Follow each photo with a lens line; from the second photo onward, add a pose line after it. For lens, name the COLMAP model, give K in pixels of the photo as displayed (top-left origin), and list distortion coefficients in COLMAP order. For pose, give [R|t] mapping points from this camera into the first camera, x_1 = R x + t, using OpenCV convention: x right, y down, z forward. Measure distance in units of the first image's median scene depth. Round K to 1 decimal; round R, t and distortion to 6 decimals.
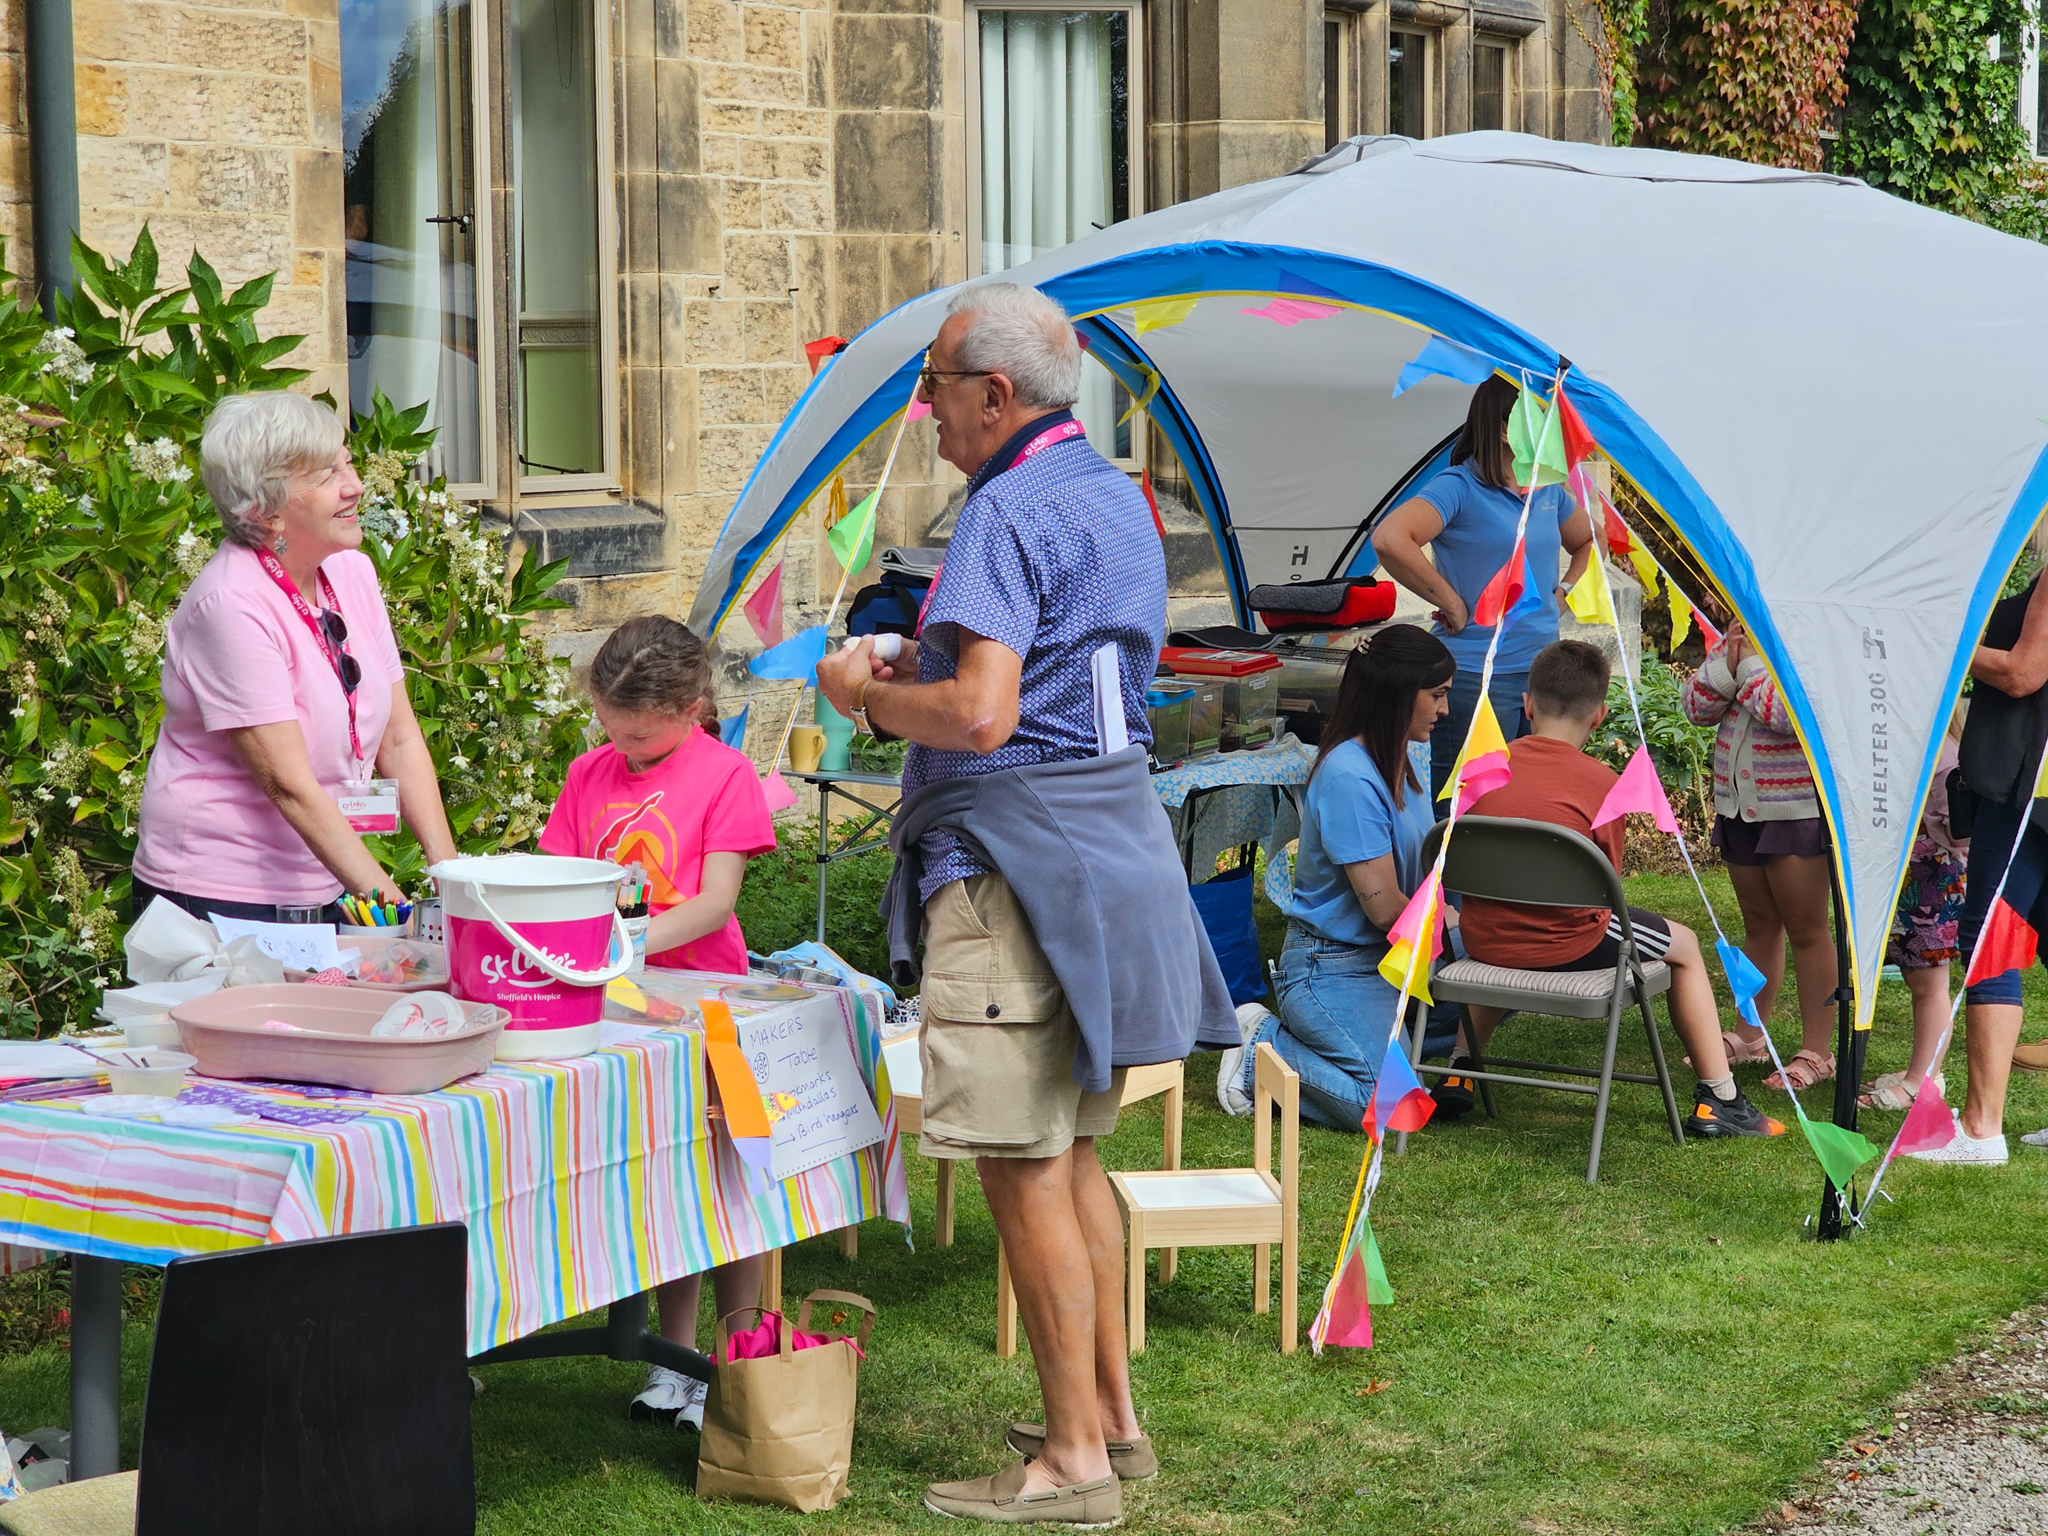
lens RADIAL K [[3987.1, 0, 1024.0], [0, 3987.1, 768.0], [0, 0, 1]] dist [-0.203220, 1.940631]
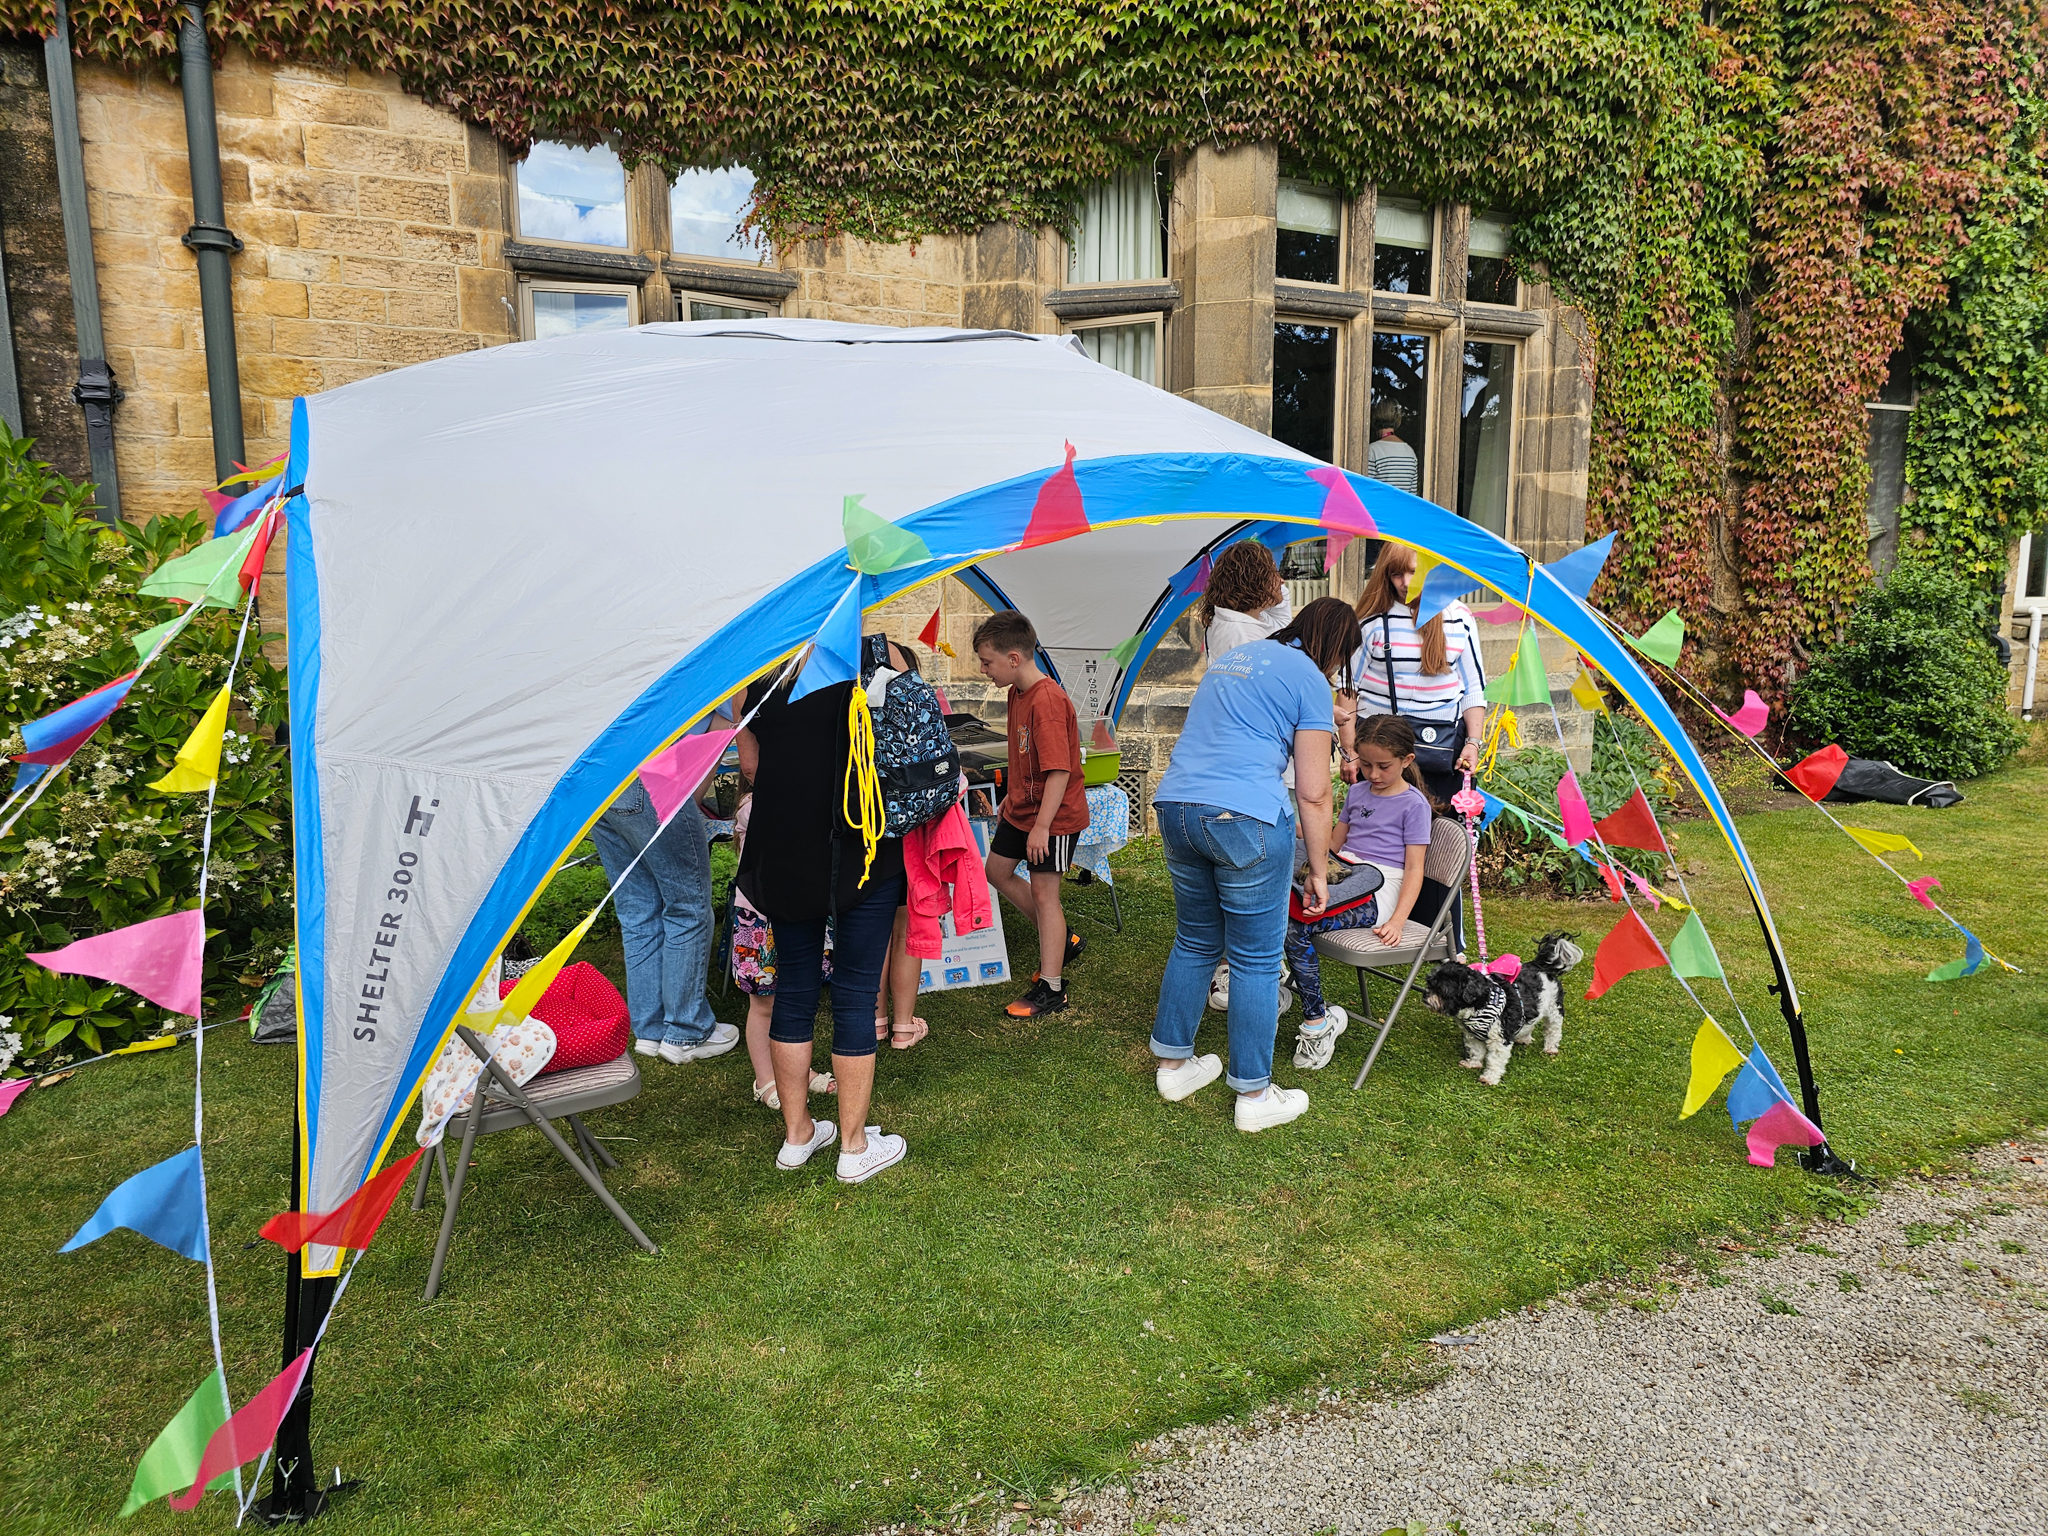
lens RADIAL K [[1389.0, 0, 1024.0], [0, 1389.0, 768.0], [0, 0, 1]] dist [0.025568, -0.004854]
pose [[0.861480, 0.077507, -0.501841, 0.226460], [-0.056716, 0.996785, 0.056588, -0.031477], [0.504614, -0.020287, 0.863107, 0.387663]]
